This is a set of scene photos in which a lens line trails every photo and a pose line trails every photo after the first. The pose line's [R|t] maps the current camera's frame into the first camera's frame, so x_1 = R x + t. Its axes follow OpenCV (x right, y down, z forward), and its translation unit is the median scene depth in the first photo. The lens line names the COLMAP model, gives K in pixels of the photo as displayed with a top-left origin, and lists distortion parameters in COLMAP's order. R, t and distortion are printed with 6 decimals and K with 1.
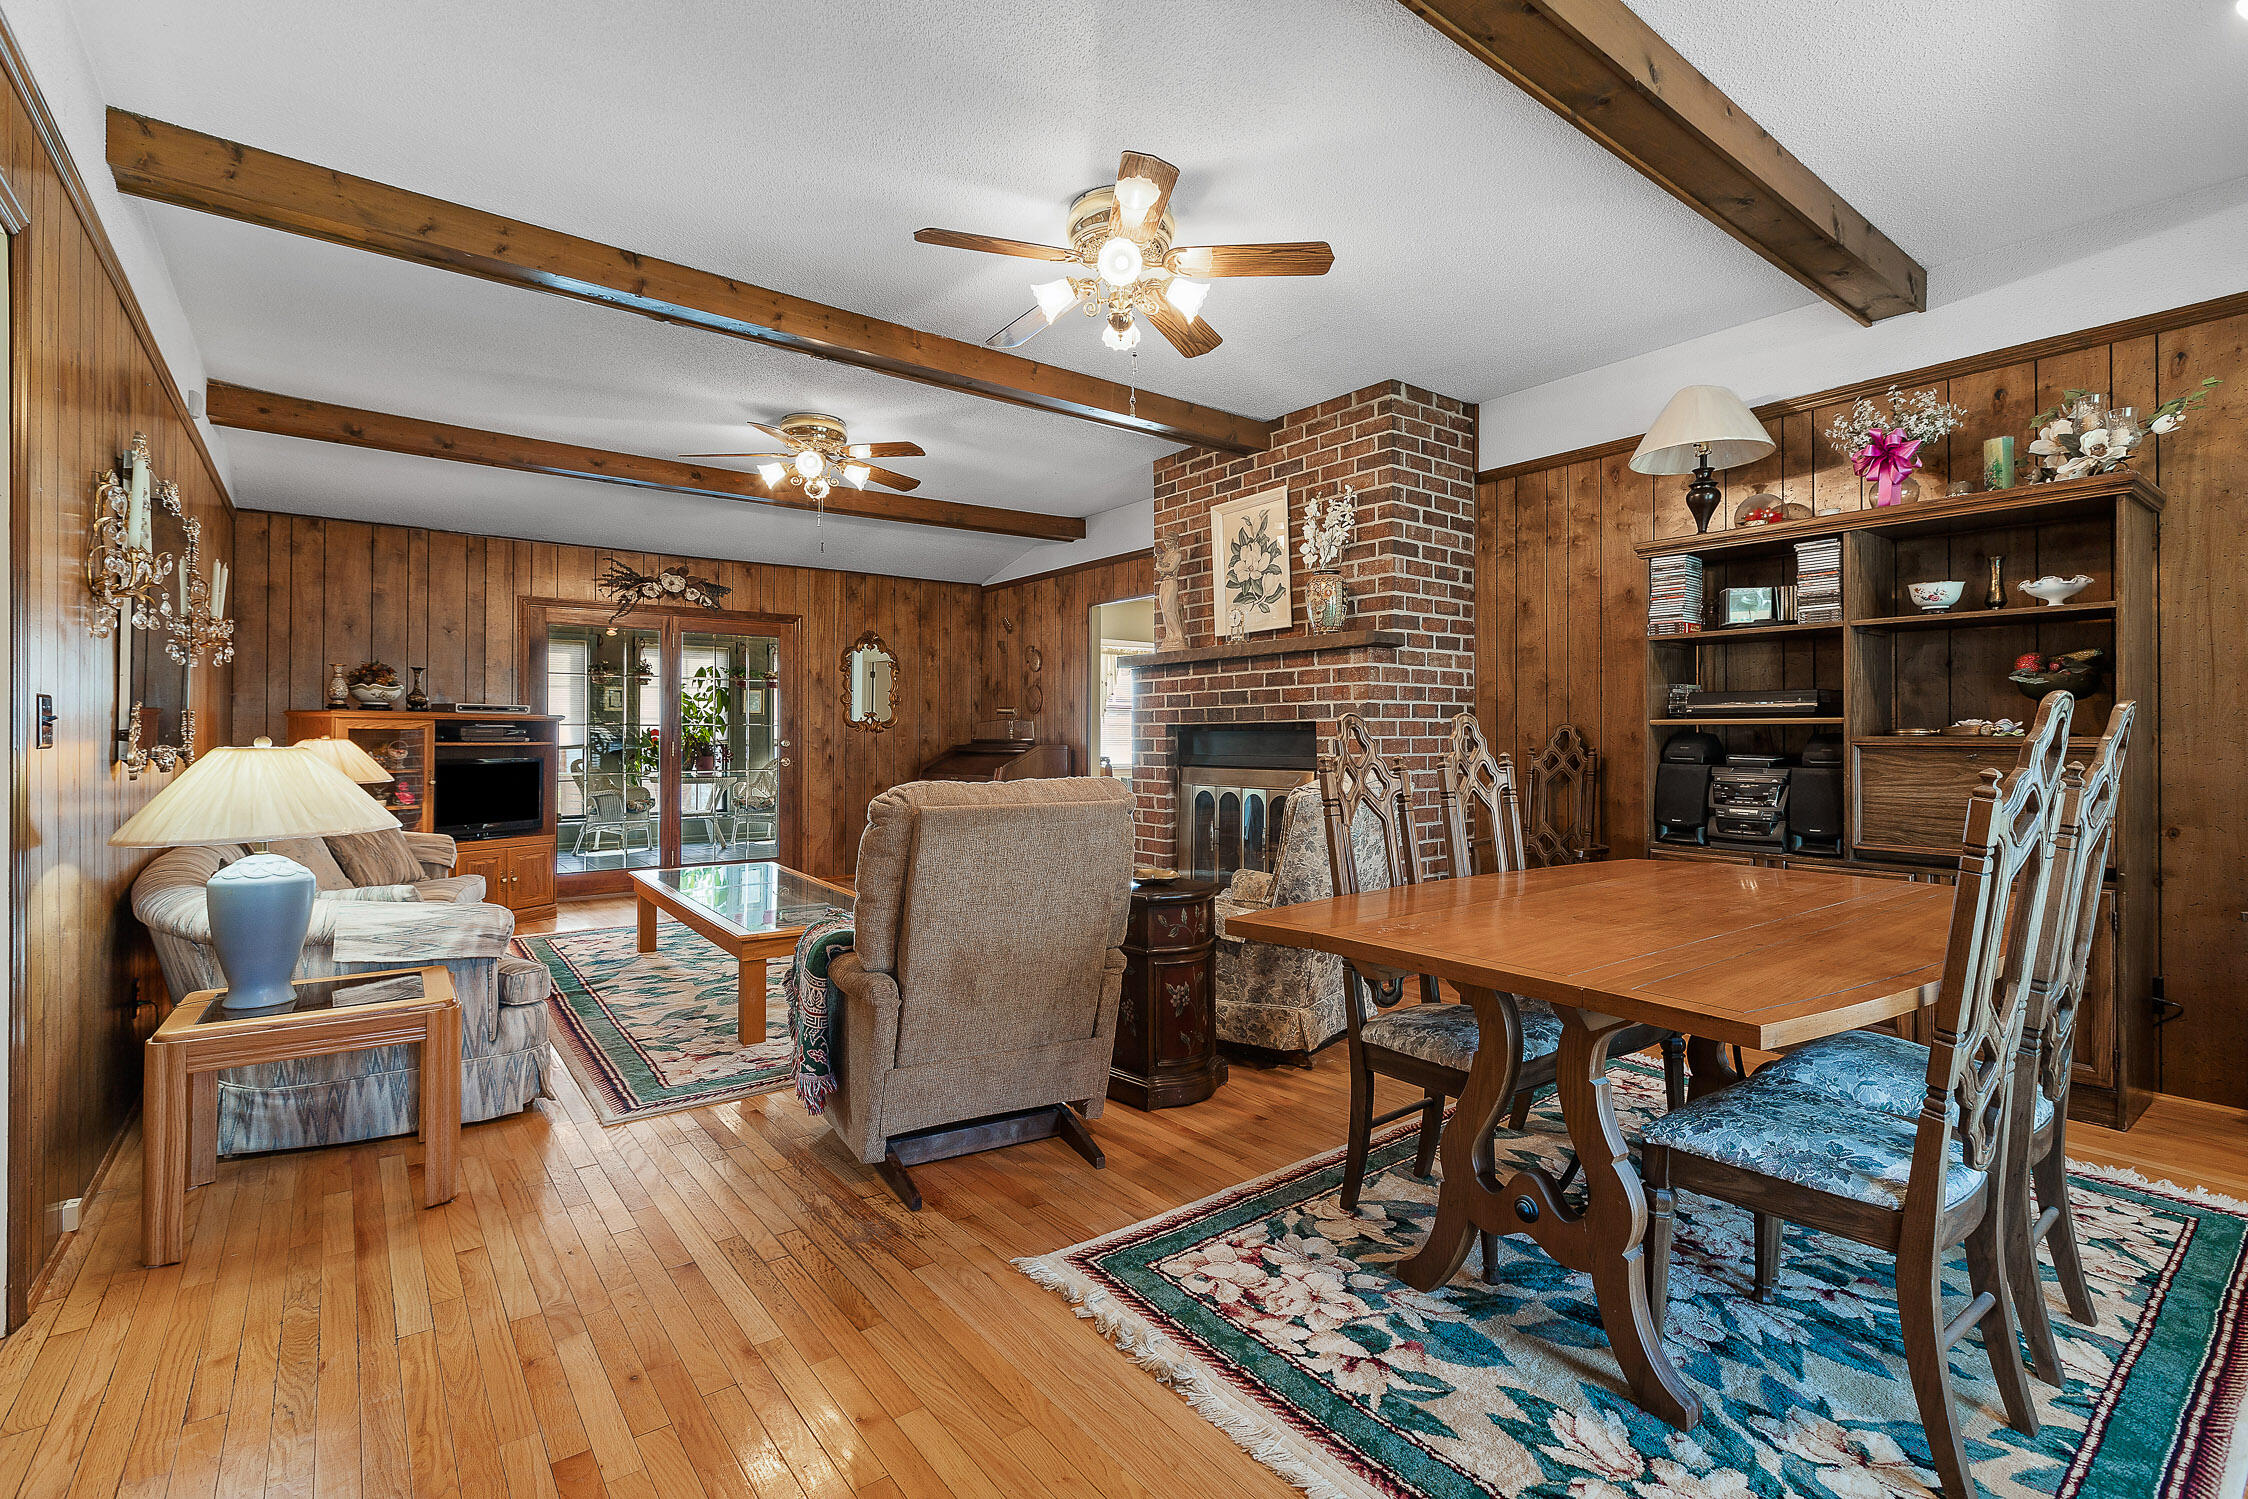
lens RADIAL K [[1026.7, 0, 1127.5], [0, 1026.7, 724.0], [0, 0, 1]] dist [0.001618, 0.000146]
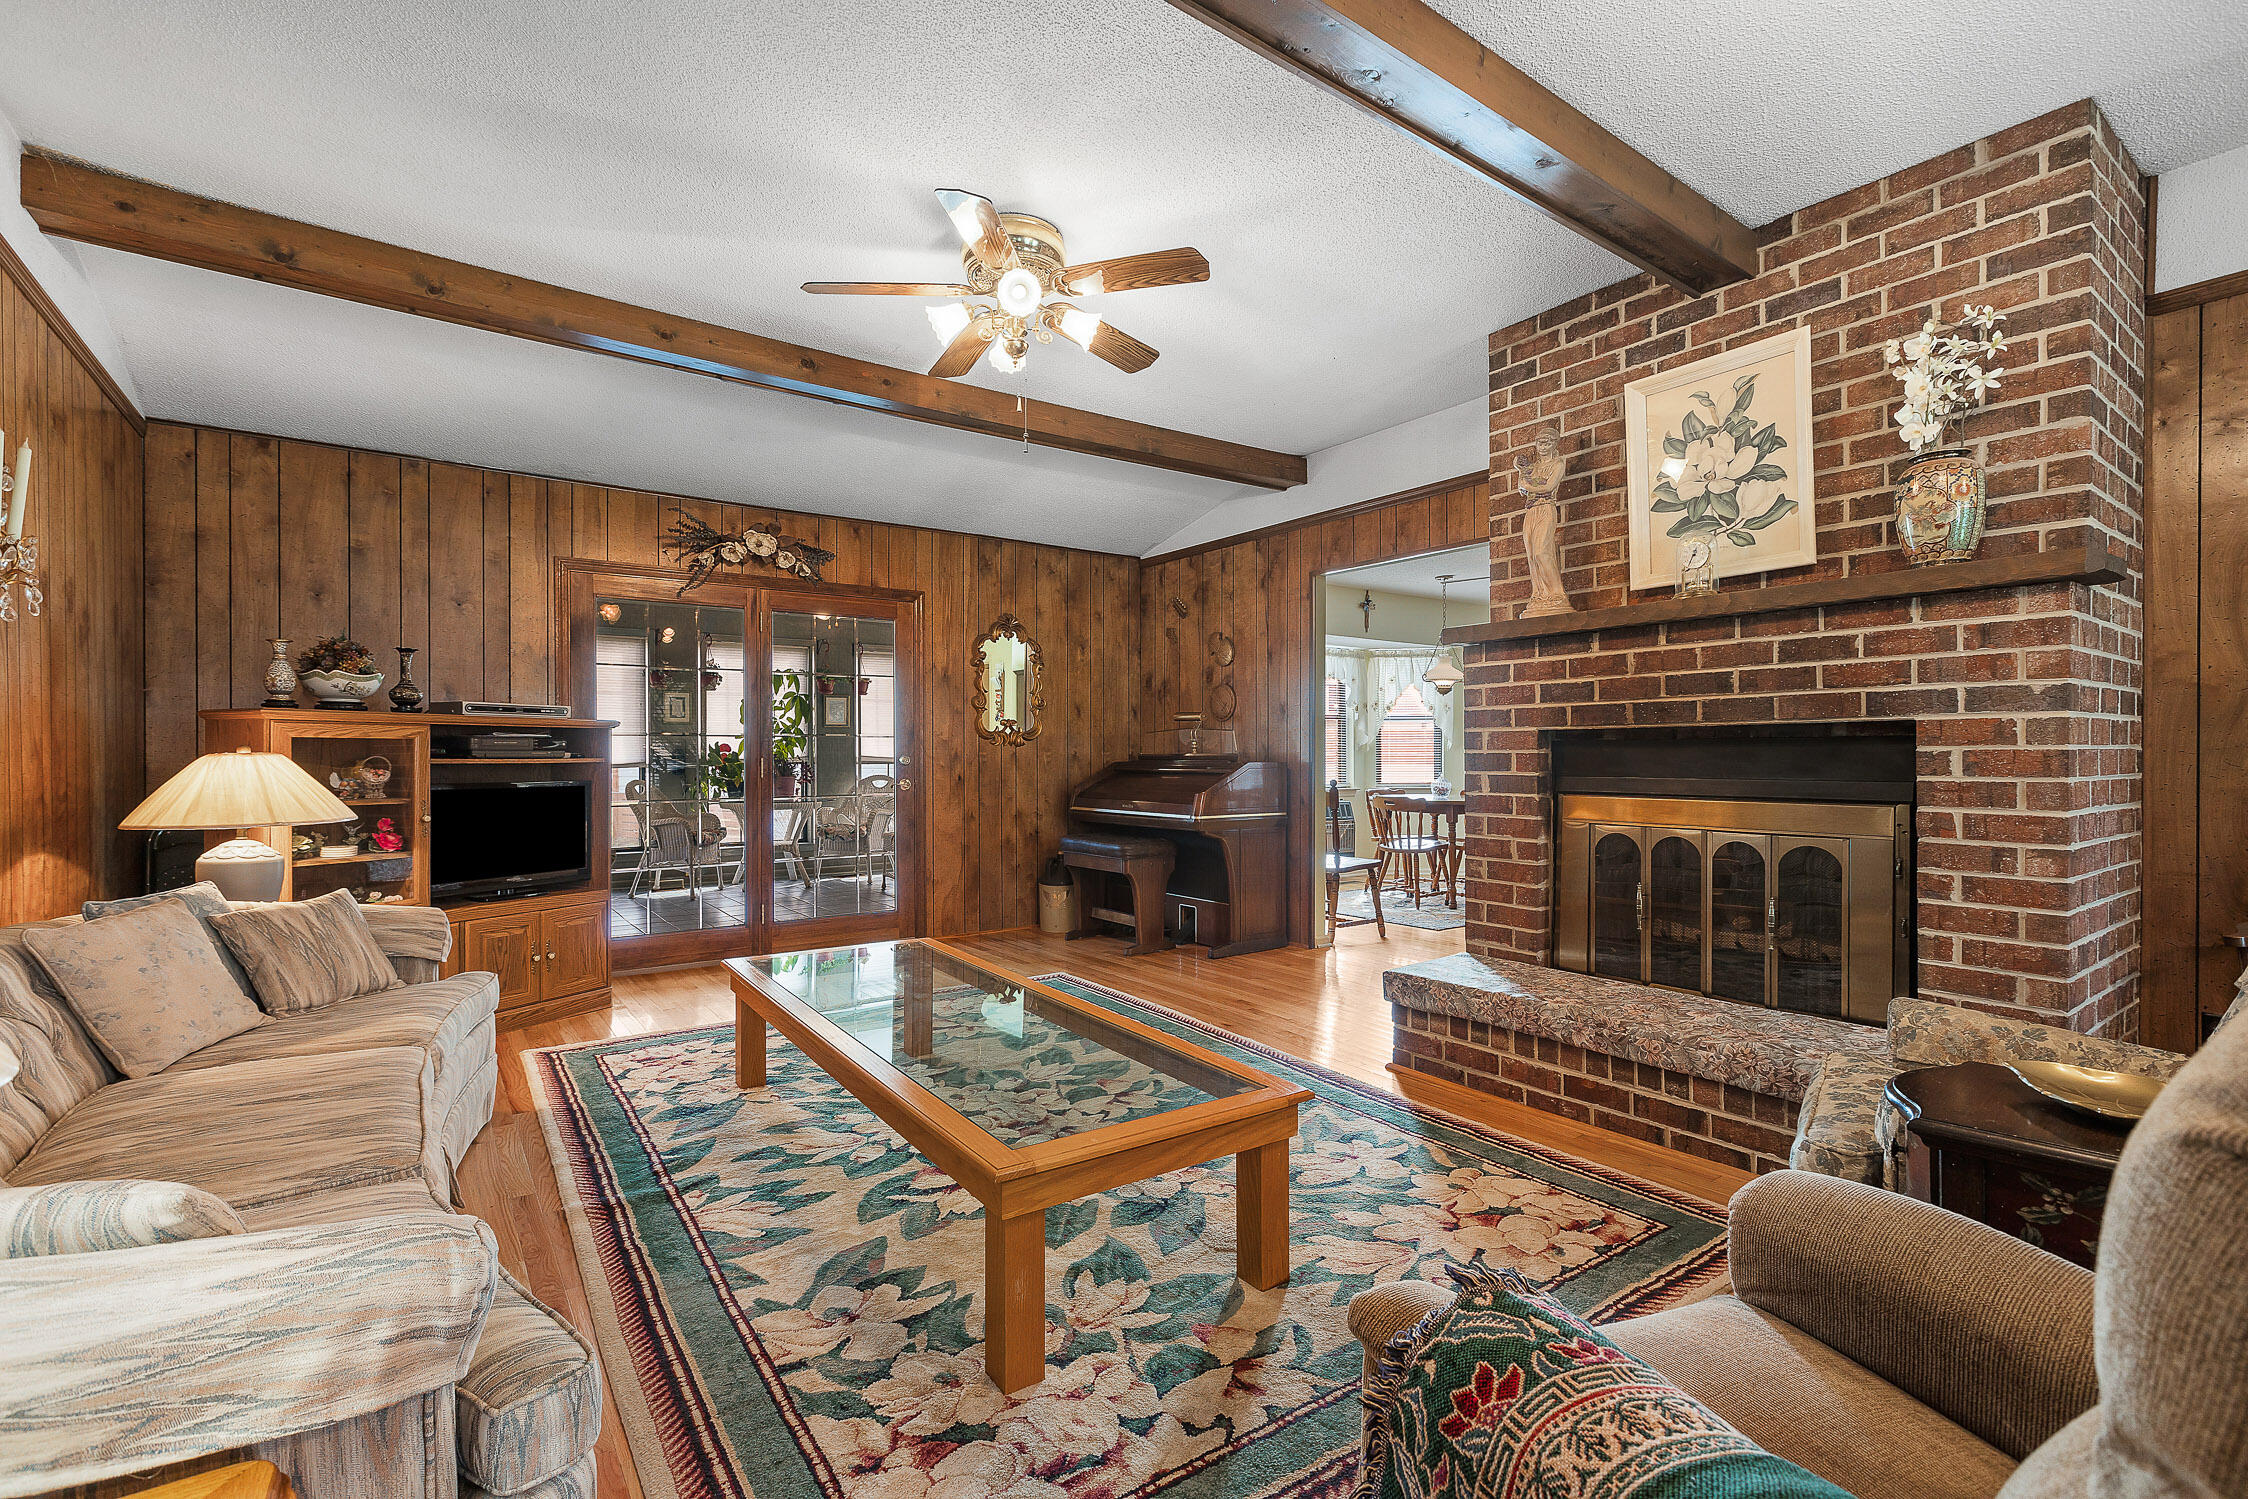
lens RADIAL K [[1005.5, 0, 1126.3], [0, 1005.5, 758.5], [0, 0, 1]] dist [0.000679, 0.000350]
pose [[0.999519, -0.001114, -0.030982, -0.216059], [0.001621, 0.999865, 0.016357, 0.008302], [0.030960, -0.016400, 0.999386, 0.386992]]
